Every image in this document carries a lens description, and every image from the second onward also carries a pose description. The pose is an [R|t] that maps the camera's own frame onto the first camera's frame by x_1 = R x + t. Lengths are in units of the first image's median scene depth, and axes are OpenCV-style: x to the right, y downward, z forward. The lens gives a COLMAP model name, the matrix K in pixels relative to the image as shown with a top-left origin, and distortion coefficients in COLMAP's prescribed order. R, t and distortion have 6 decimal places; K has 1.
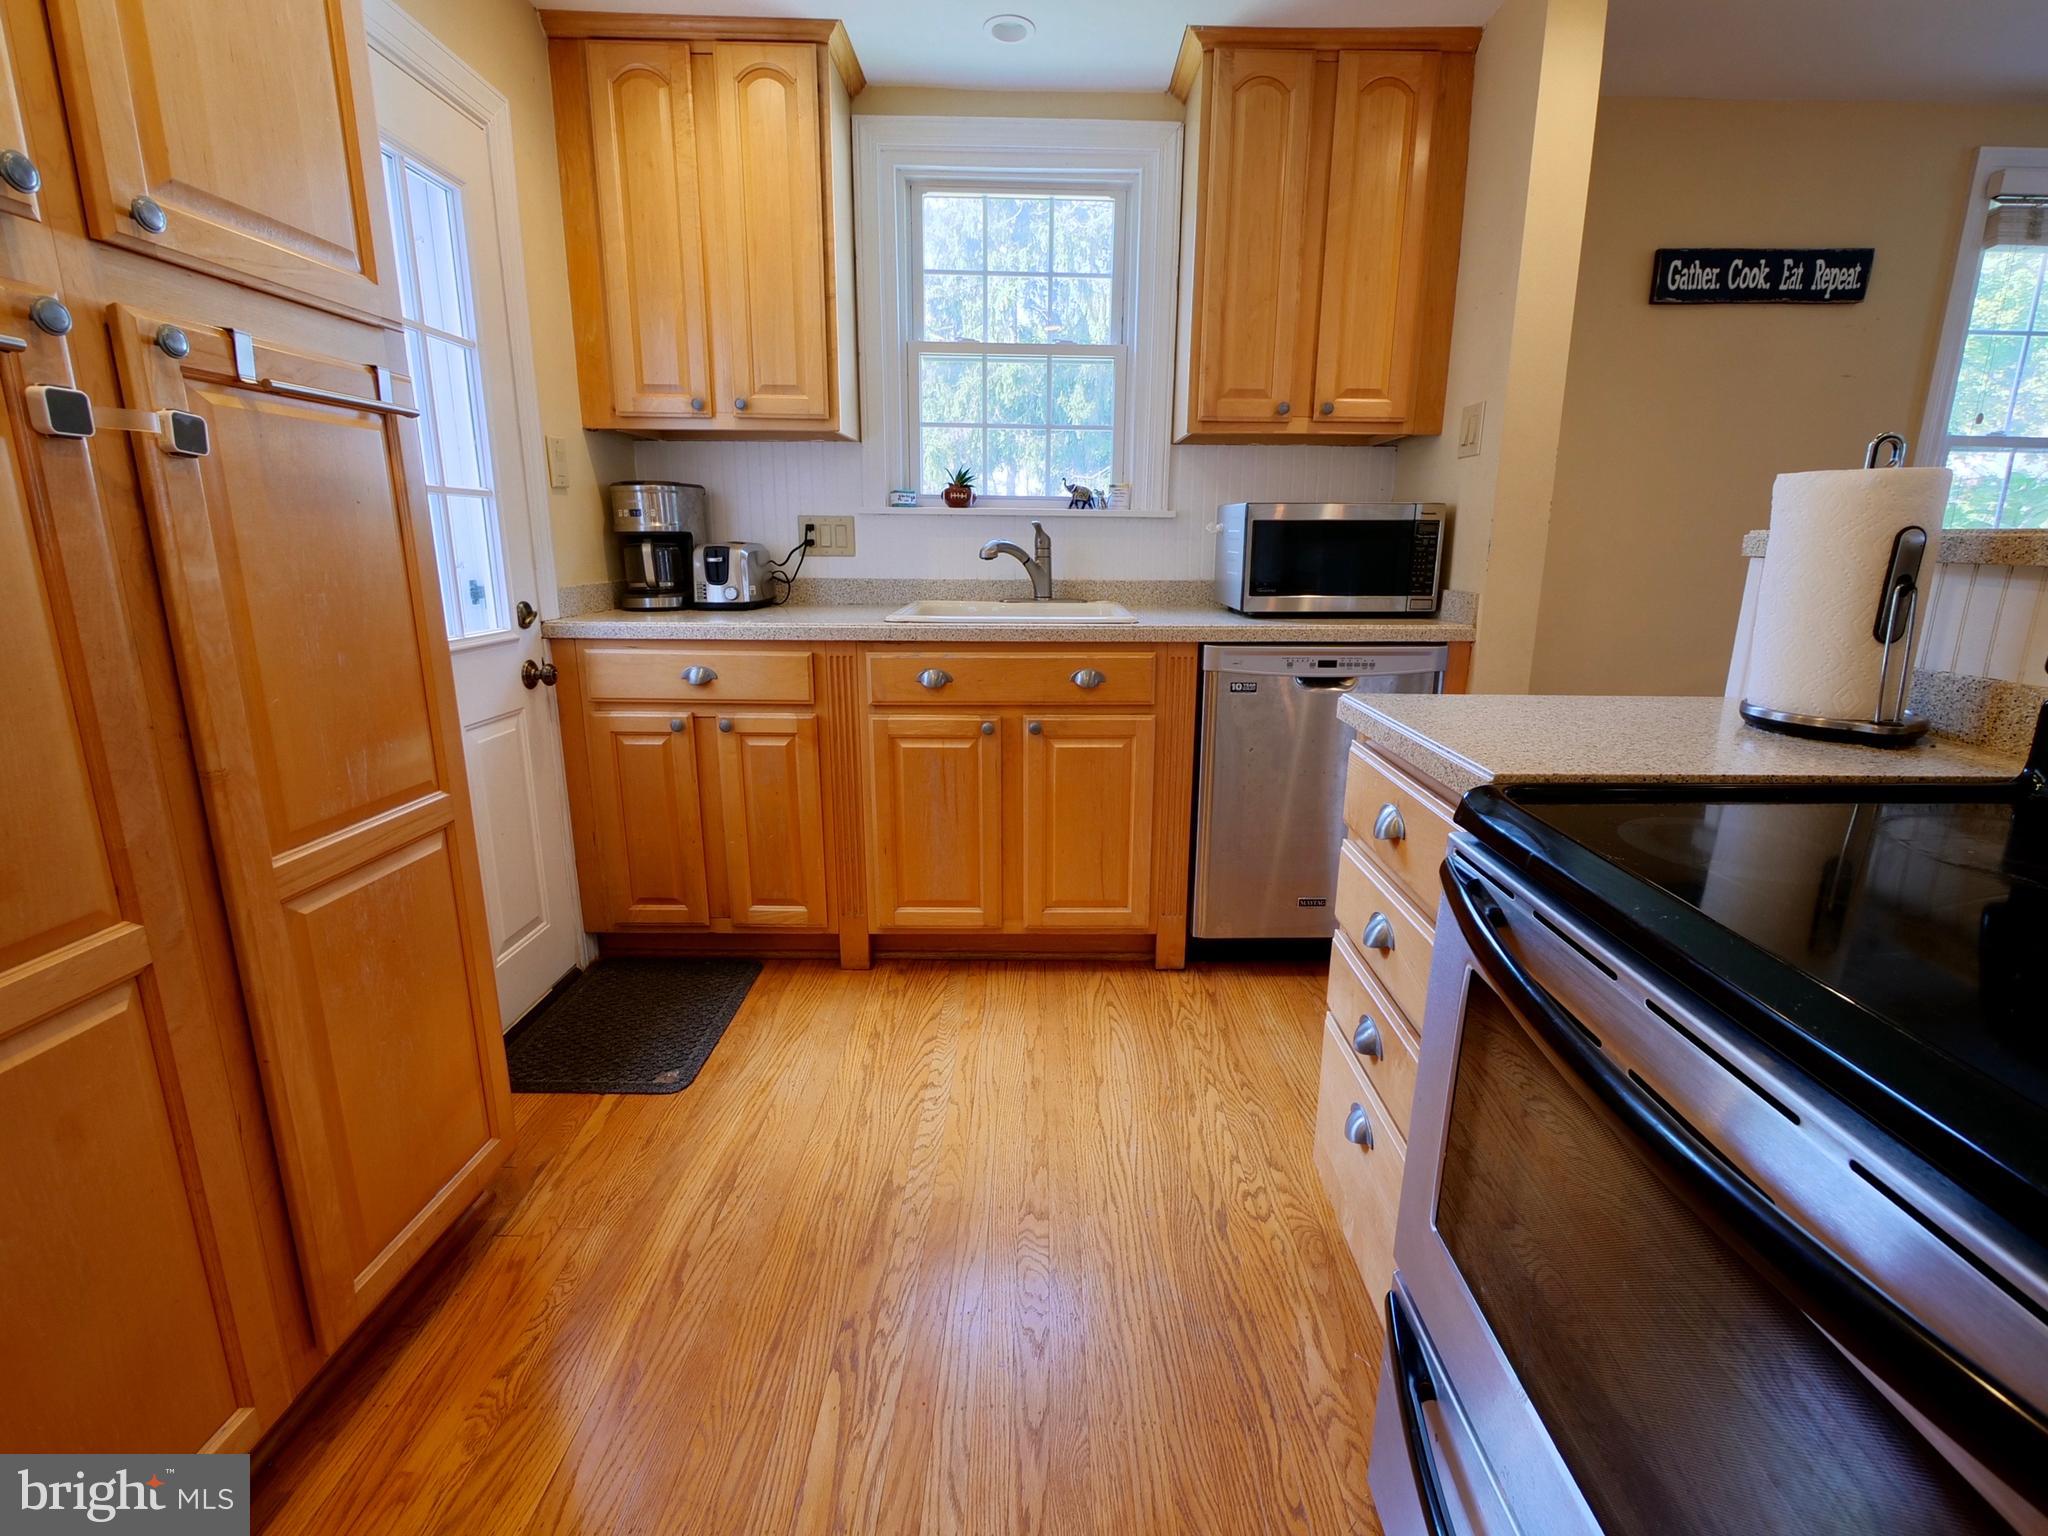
lens RADIAL K [[902.7, 0, 1048.8], [0, 902.7, 743.7], [0, 0, 1]] dist [-0.004654, 0.000503]
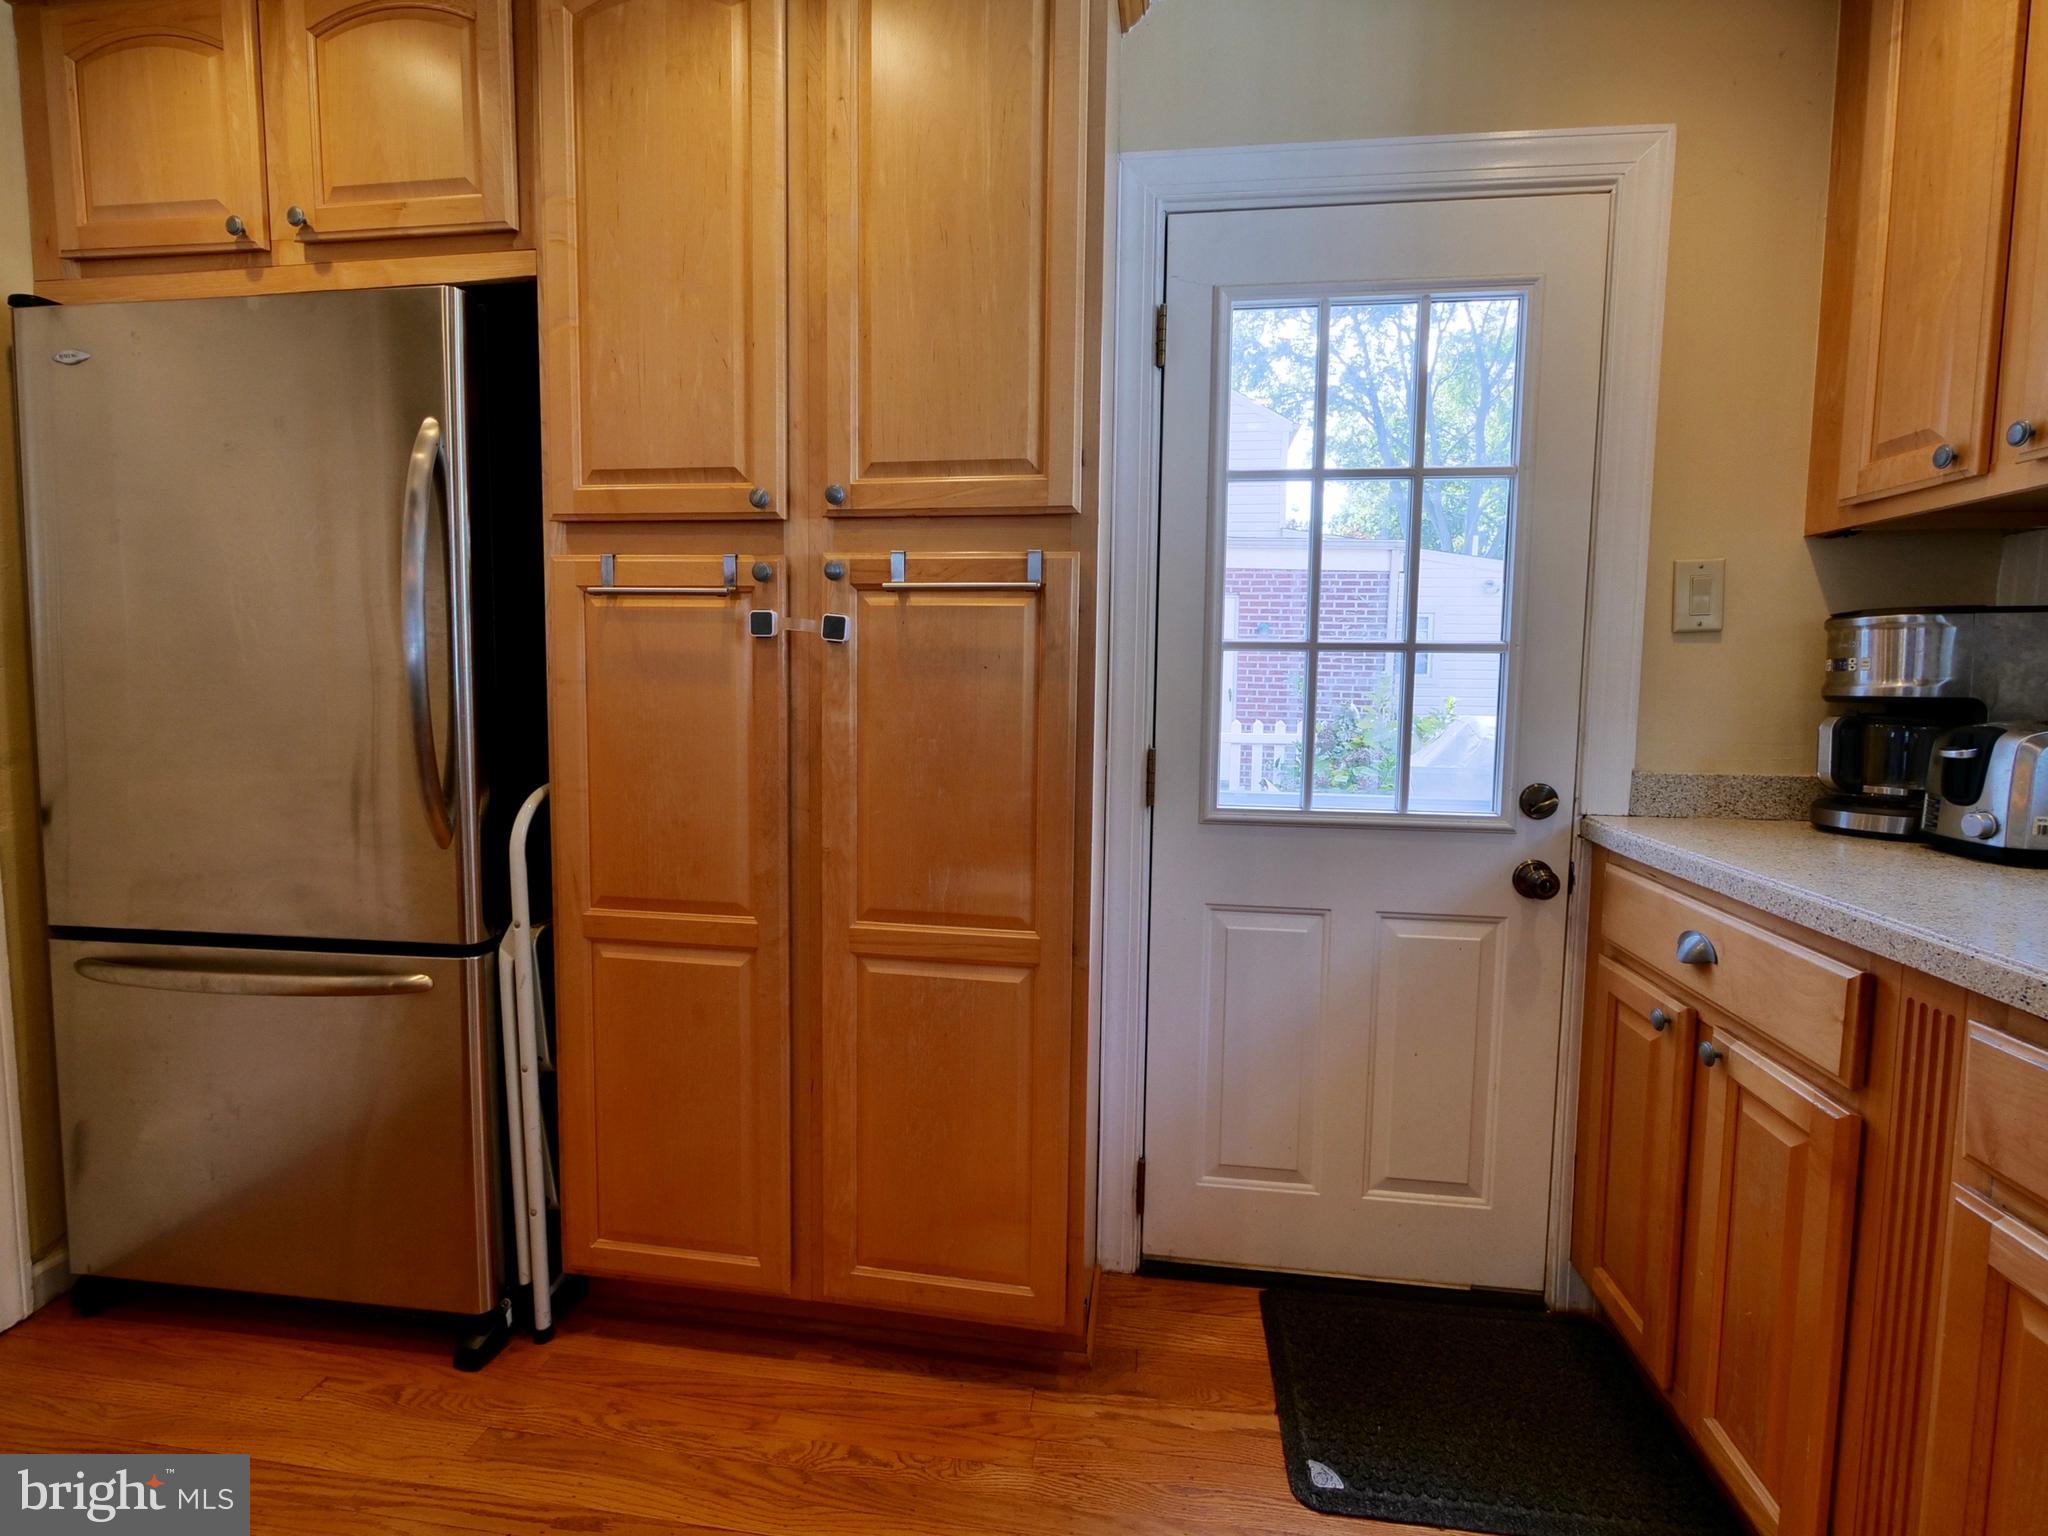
lens RADIAL K [[902.7, 0, 1052.4], [0, 902.7, 746.3], [0, 0, 1]] dist [-0.004654, 0.000503]
pose [[-0.139158, 0.065785, -0.988083, 0.207573], [-0.232517, 0.967725, 0.097177, -0.156506], [0.962586, 0.243269, -0.119371, 0.644142]]
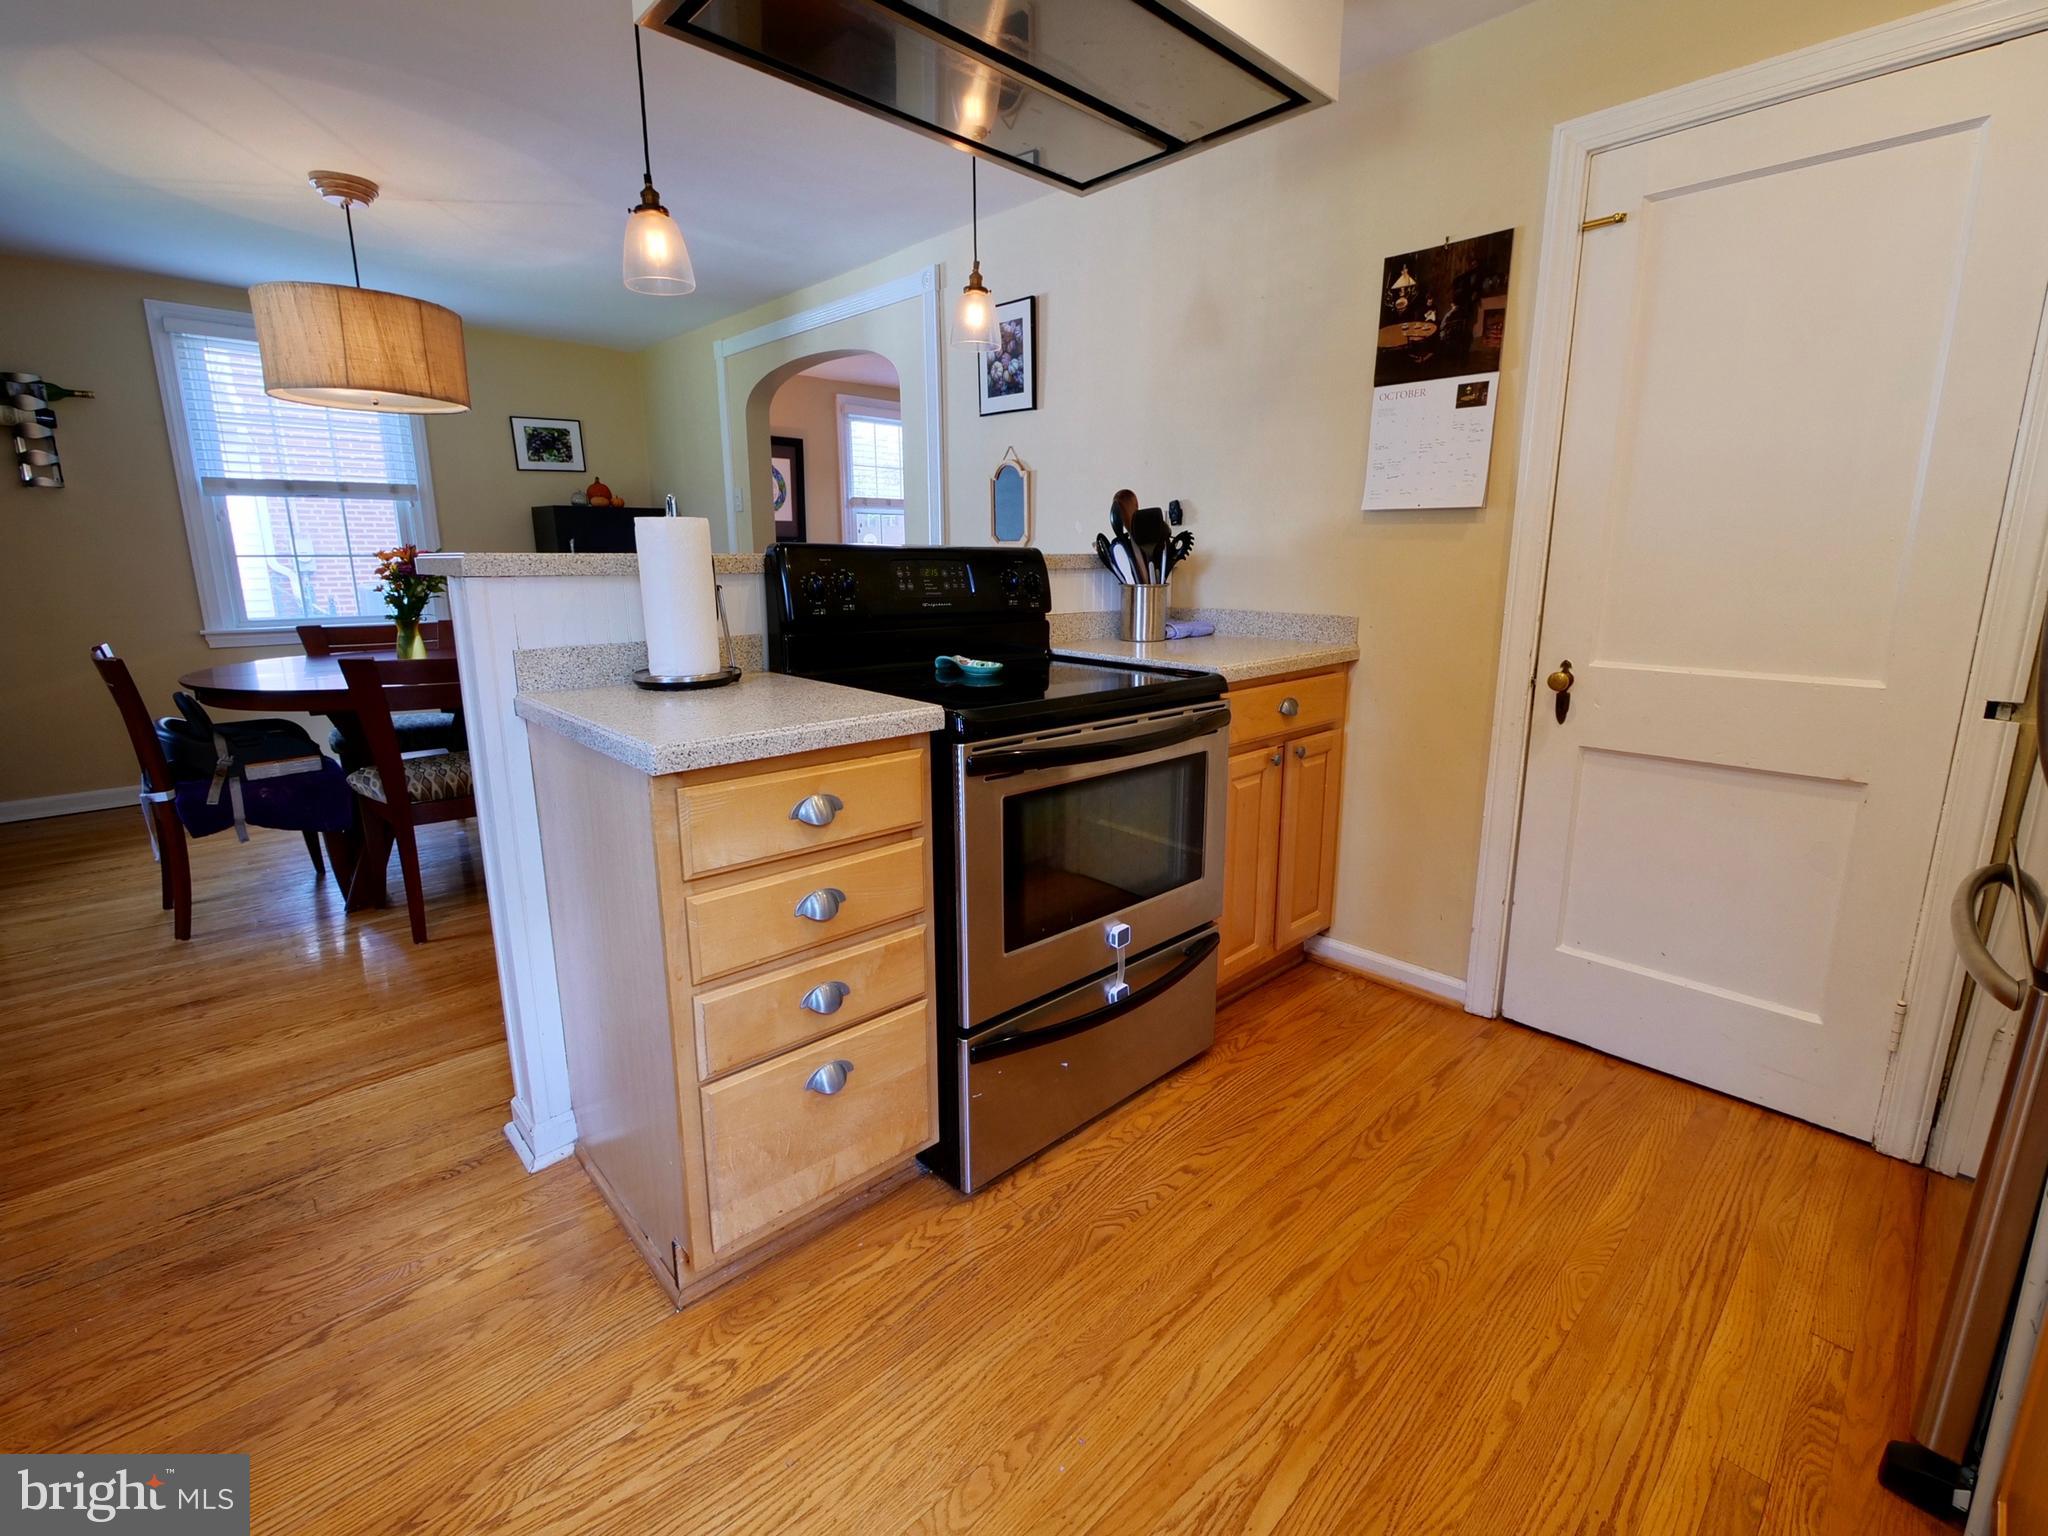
lens RADIAL K [[902.7, 0, 1048.5], [0, 902.7, 739.6], [0, 0, 1]] dist [-0.004654, 0.000503]
pose [[-0.690550, -0.155478, 0.706376, -0.331324], [0.152052, 0.923592, 0.351934, -0.186652], [-0.707121, 0.350435, -0.614146, 0.767299]]
